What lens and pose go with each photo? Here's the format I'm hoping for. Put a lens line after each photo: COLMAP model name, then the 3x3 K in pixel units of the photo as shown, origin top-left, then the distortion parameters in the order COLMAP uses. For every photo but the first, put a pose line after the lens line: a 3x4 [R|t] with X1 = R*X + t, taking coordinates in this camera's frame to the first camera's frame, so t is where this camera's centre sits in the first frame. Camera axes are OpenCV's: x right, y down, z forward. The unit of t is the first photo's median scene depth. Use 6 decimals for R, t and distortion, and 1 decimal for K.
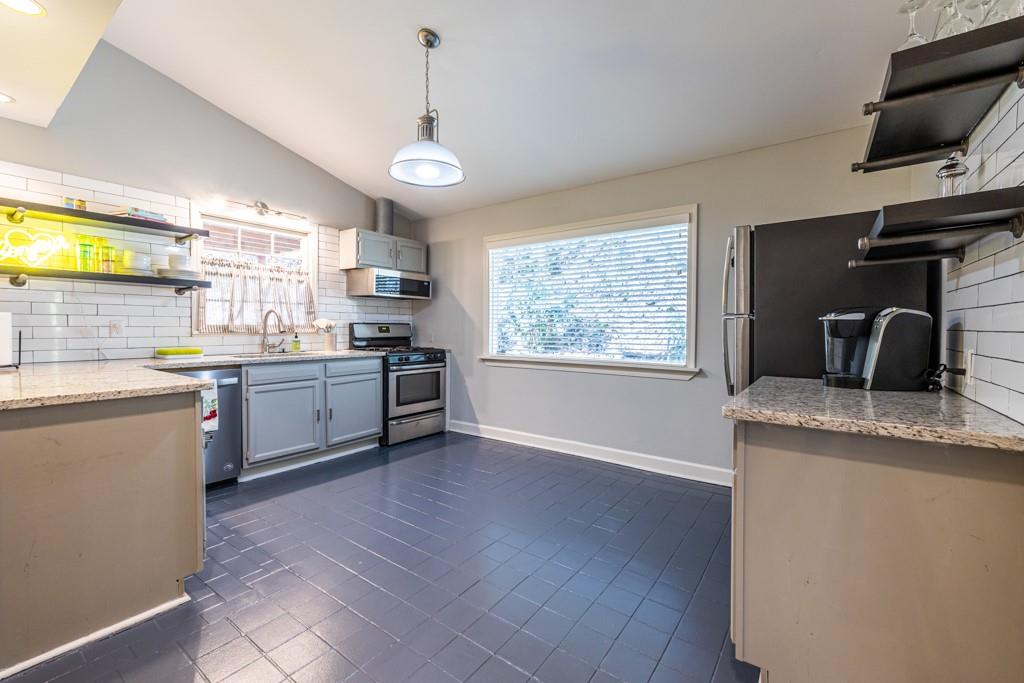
lens RADIAL K [[433.3, 0, 510.7], [0, 433.3, 335.8], [0, 0, 1]] dist [-0.000039, -0.000129]
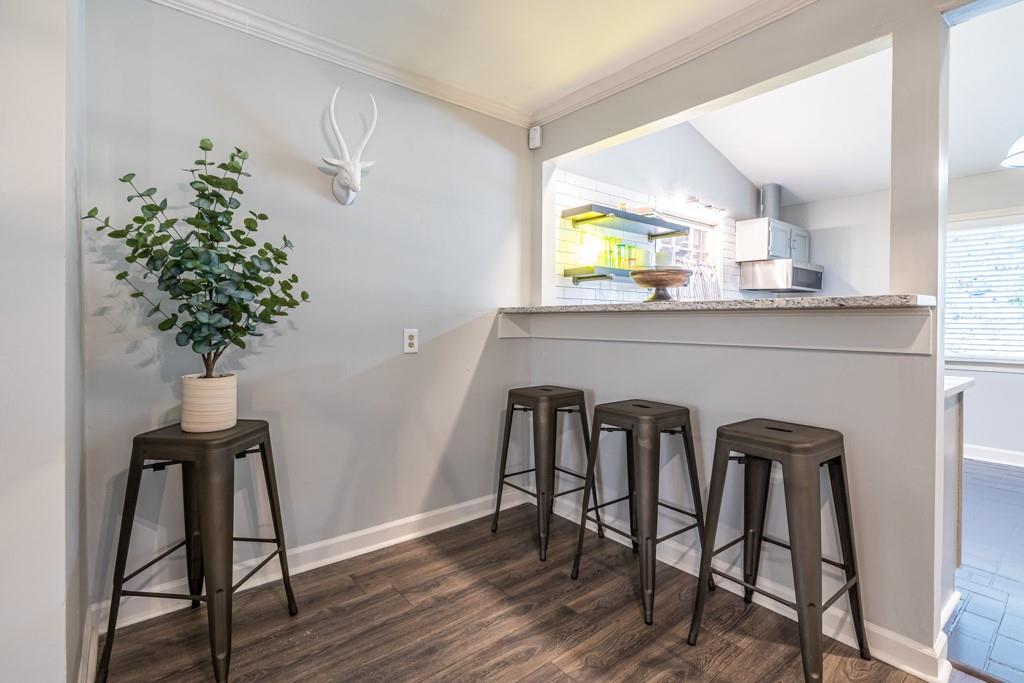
lens RADIAL K [[484.1, 0, 515.7], [0, 484.1, 324.4], [0, 0, 1]] dist [-0.003704, -0.000003]
pose [[0.968082, 0.003890, -0.250605, -0.800175], [-0.007661, 0.999872, -0.014074, 0.004083], [0.250518, 0.015545, 0.967987, -0.194798]]
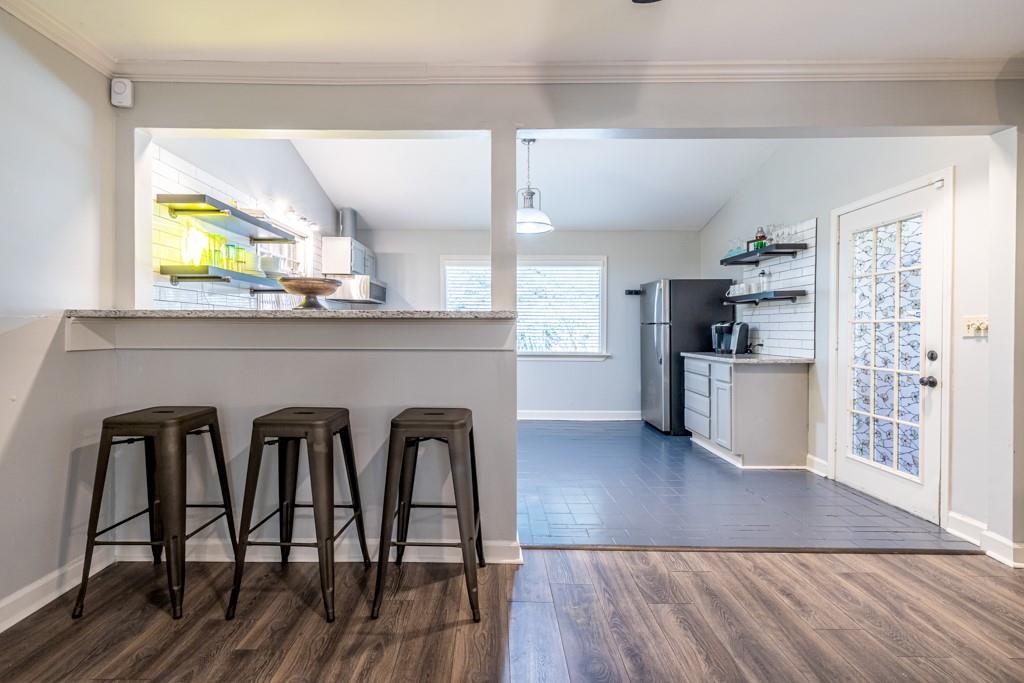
lens RADIAL K [[458.8, 0, 494.5], [0, 458.8, 331.0], [0, 0, 1]] dist [0.004089, 0.000309]
pose [[0.808280, -0.002083, 0.588794, -0.952334], [0.010788, 0.999878, -0.011272, 0.002785], [-0.588699, 0.015463, 0.808204, -0.174736]]
